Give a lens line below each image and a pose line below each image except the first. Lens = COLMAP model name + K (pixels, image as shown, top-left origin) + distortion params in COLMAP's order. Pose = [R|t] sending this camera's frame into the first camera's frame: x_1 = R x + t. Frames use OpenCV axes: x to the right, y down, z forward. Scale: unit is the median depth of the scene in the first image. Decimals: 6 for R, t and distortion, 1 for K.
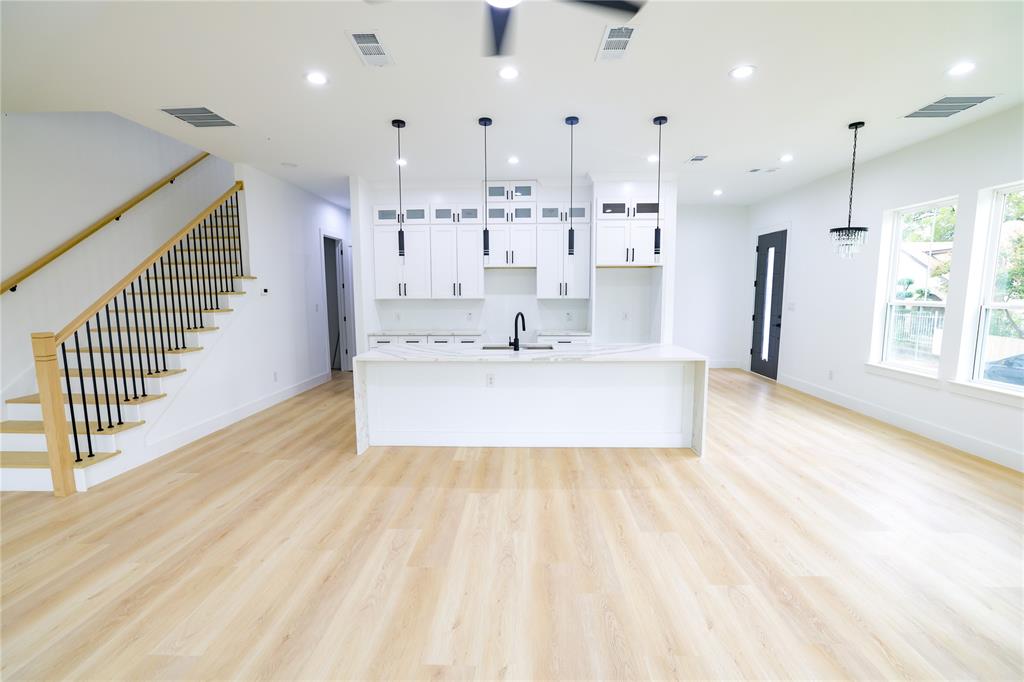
lens RADIAL K [[444.9, 0, 510.4], [0, 444.9, 341.0], [0, 0, 1]] dist [-0.033829, 0.009529]
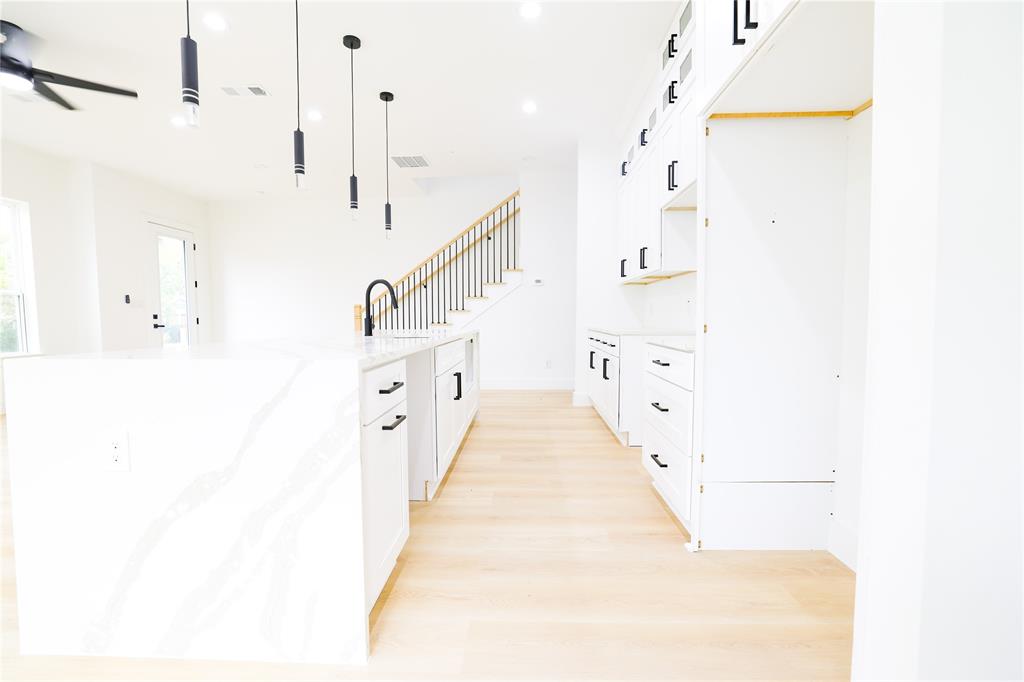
lens RADIAL K [[444.9, 0, 512.4], [0, 444.9, 341.6], [0, 0, 1]] dist [-0.033829, 0.009529]
pose [[-0.010799, 0.060064, -0.998136, 0.581642], [-0.107681, 0.992320, 0.060879, -0.029953], [0.994127, 0.108137, -0.004248, 1.033738]]
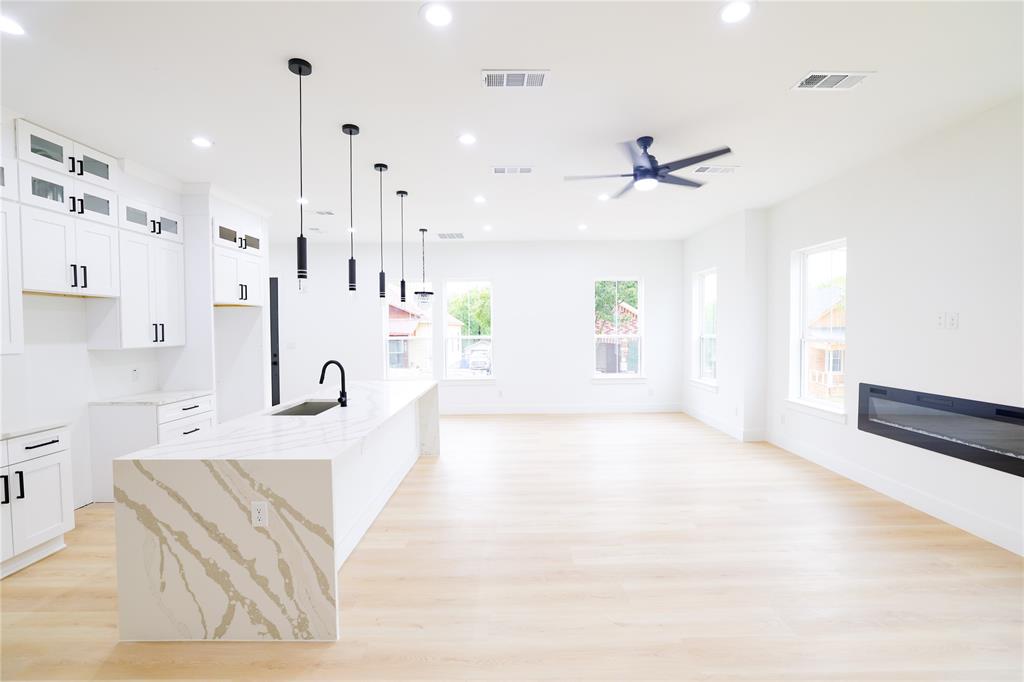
lens RADIAL K [[444.9, 0, 517.6], [0, 444.9, 336.8], [0, 0, 1]] dist [-0.033829, 0.009529]
pose [[-0.048968, -0.016994, 0.998656, -0.690746], [0.122891, 0.992156, 0.022910, -0.072416], [-0.991211, 0.123848, -0.046496, 0.600172]]
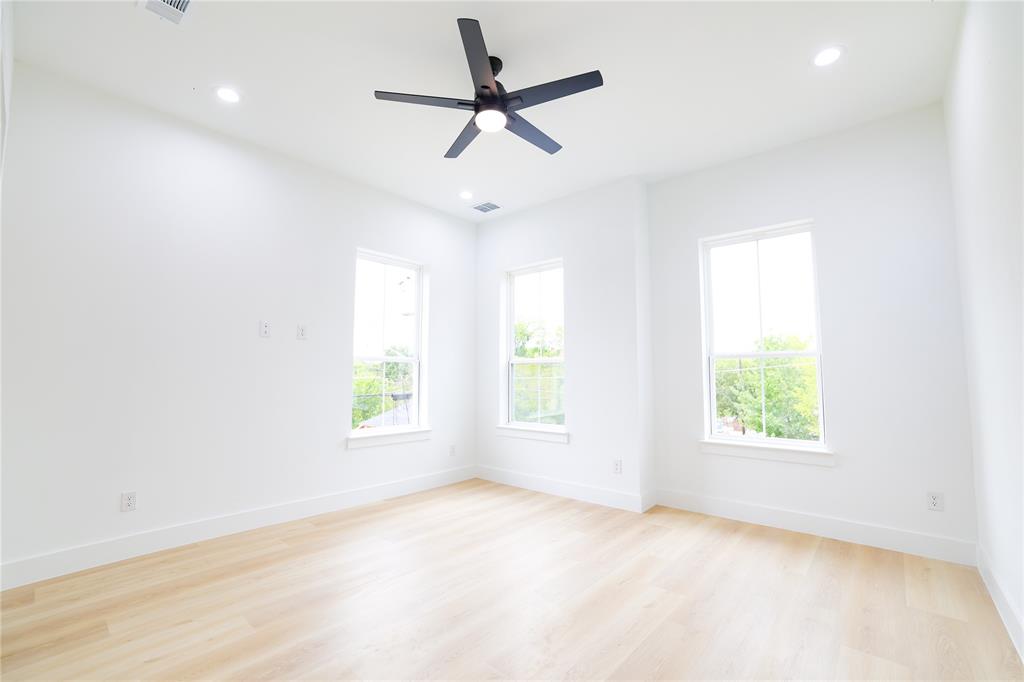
lens RADIAL K [[444.9, 0, 510.3], [0, 444.9, 344.7], [0, 0, 1]] dist [-0.033829, 0.009529]
pose [[-0.769226, 0.049472, 0.637058, 0.075486], [0.080267, 0.996582, 0.019527, -0.025806], [-0.633915, 0.066156, -0.770568, 0.703899]]
